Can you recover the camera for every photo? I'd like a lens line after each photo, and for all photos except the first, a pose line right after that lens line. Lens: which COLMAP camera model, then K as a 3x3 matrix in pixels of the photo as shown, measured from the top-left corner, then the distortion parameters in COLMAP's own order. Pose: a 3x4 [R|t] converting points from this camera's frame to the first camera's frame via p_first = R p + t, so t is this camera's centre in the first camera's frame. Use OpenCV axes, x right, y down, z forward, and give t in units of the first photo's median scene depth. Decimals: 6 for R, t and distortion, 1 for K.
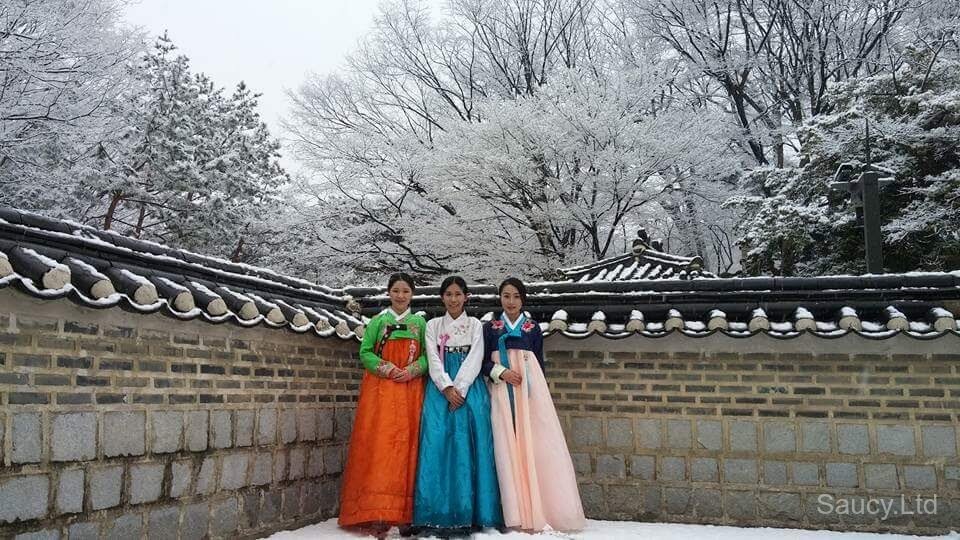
lens RADIAL K [[872.1, 0, 480.0], [0, 872.1, 270.0], [0, 0, 1]] dist [0.099001, -0.091934]
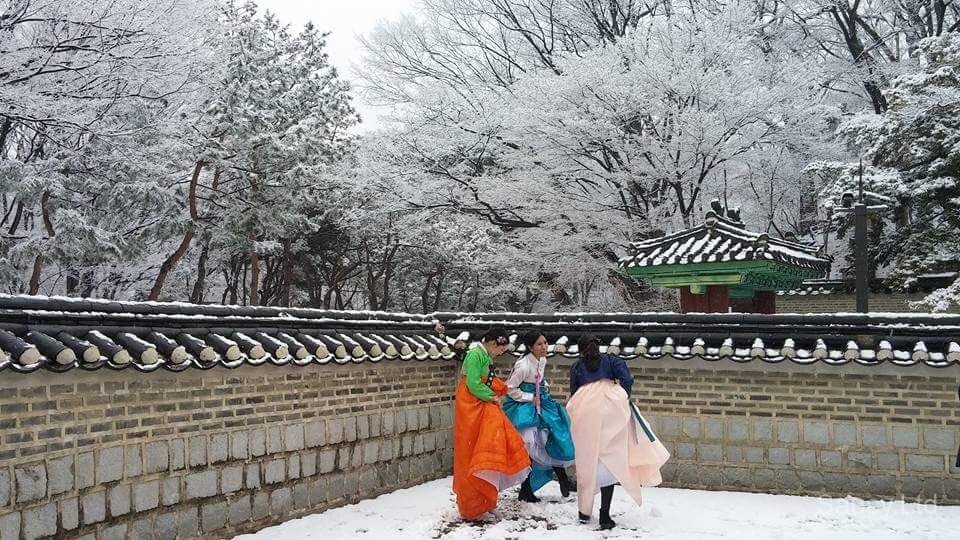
lens RADIAL K [[1171.5, 0, 480.0], [0, 1171.5, 270.0], [0, 0, 1]] dist [0.140264, -0.018416]
pose [[0.995371, -0.006612, -0.095882, 0.106601], [0.016843, 0.994191, 0.106301, -0.278001], [0.094623, -0.107424, 0.989700, -0.906340]]
